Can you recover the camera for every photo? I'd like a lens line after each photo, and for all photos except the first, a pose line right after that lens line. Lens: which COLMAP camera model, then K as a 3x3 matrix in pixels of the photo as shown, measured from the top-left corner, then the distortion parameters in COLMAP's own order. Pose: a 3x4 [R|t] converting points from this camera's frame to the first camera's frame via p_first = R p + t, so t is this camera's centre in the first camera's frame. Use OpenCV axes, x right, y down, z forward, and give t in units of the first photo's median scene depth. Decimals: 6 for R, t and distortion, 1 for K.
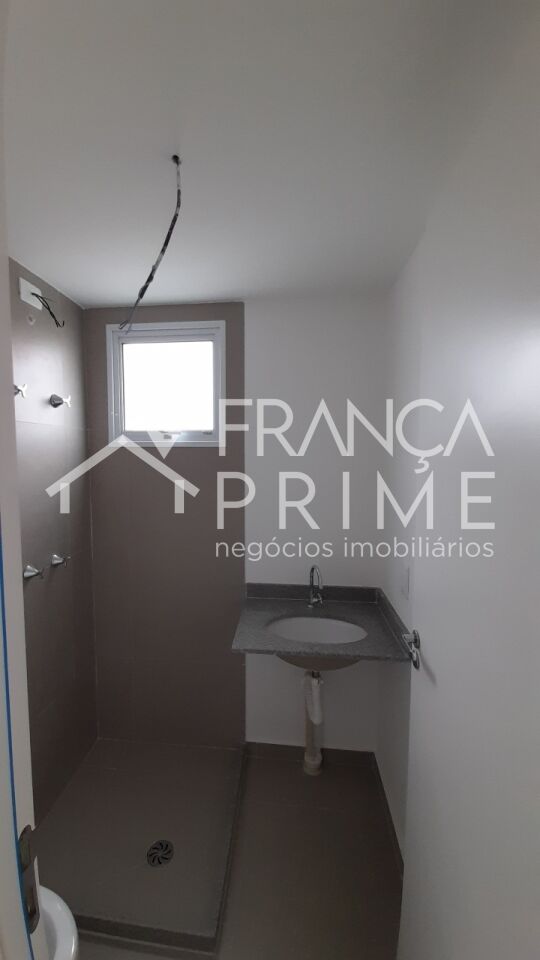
lens RADIAL K [[371.2, 0, 251.9], [0, 371.2, 479.3], [0, 0, 1]] dist [0.006798, -0.011298]
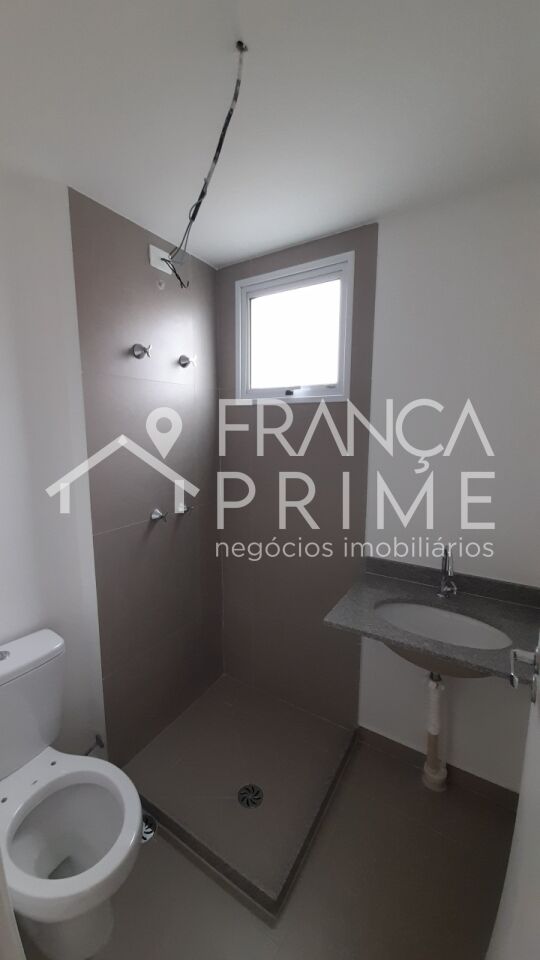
lens RADIAL K [[371.2, 0, 251.9], [0, 371.2, 479.3], [0, 0, 1]] dist [0.006798, -0.011298]
pose [[0.890861, 0.061007, -0.450161, 0.150533], [-0.027279, 0.996337, 0.081041, 0.036960], [0.453456, -0.059916, 0.889263, 0.114520]]
